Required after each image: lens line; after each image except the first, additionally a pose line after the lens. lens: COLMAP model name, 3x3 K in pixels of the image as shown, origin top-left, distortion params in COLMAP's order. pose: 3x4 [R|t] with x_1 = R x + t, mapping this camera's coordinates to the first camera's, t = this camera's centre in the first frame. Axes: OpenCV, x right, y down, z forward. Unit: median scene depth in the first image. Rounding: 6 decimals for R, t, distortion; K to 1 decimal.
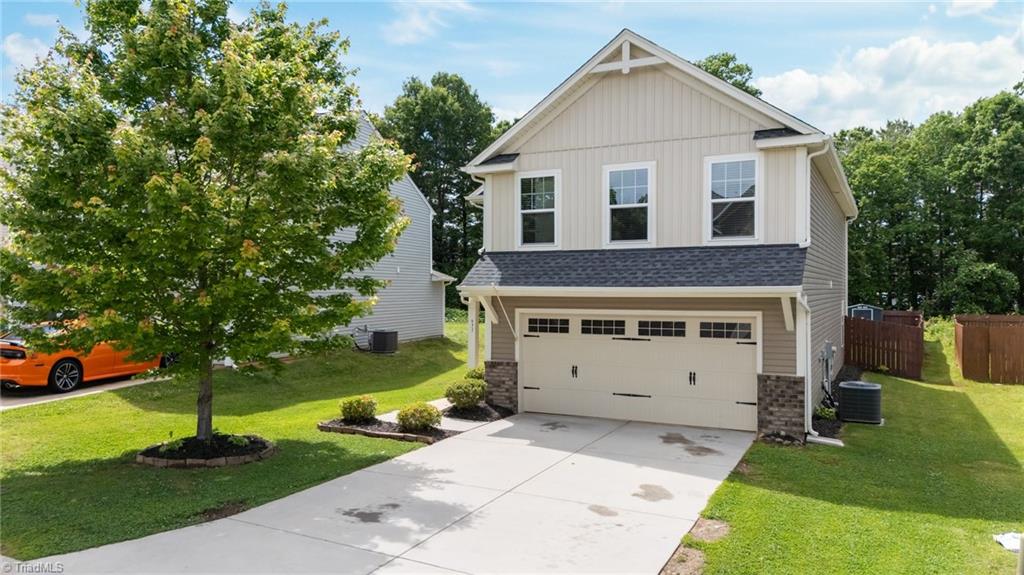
lens RADIAL K [[736.1, 0, 514.9], [0, 736.1, 291.3], [0, 0, 1]] dist [0.106020, -0.134951]
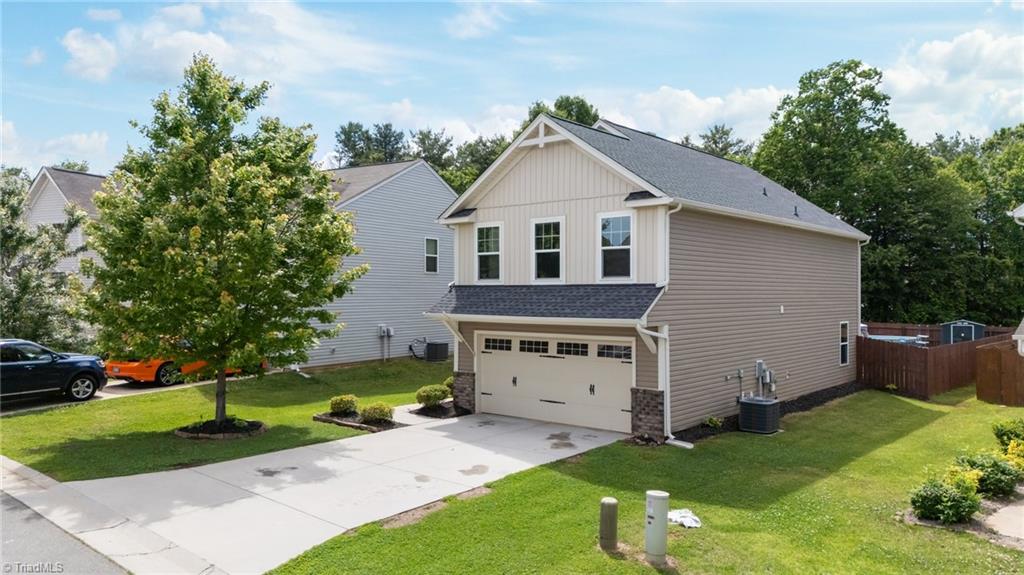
lens RADIAL K [[736.1, 0, 514.9], [0, 736.1, 291.3], [0, 0, 1]] dist [0.106020, -0.134951]
pose [[0.971734, 0.000253, -0.236077, 0.405094], [-0.001702, 0.999981, -0.005935, -0.040059], [0.236071, 0.006169, 0.971716, -0.235254]]
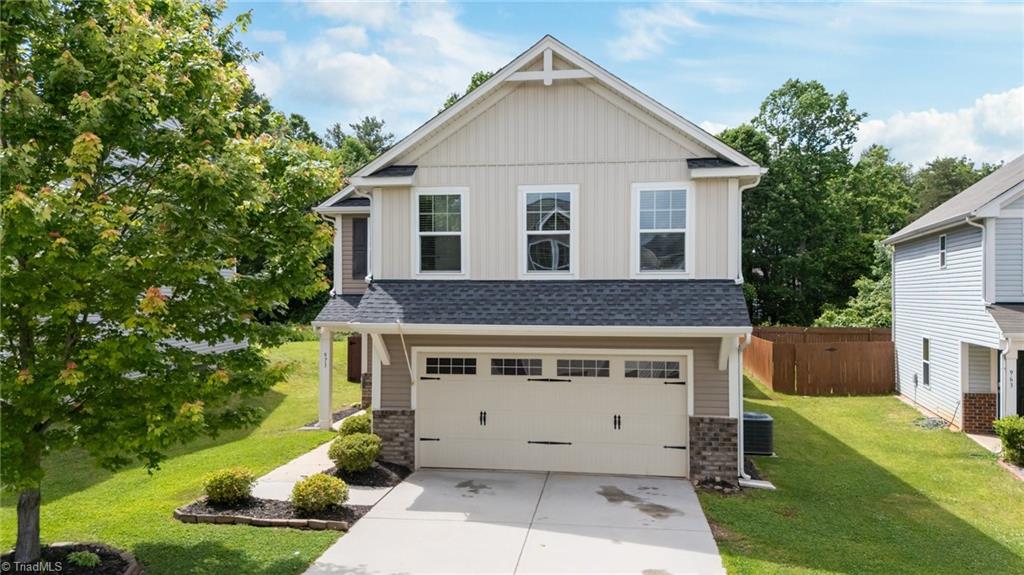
lens RADIAL K [[745.5, 0, 514.3], [0, 745.5, 291.5], [0, 0, 1]] dist [0.114365, -0.163719]
pose [[0.951023, 0.002237, 0.309111, -0.170169], [-0.000428, 0.999982, -0.005920, -0.039320], [-0.309119, 0.005498, 0.951008, 0.154092]]
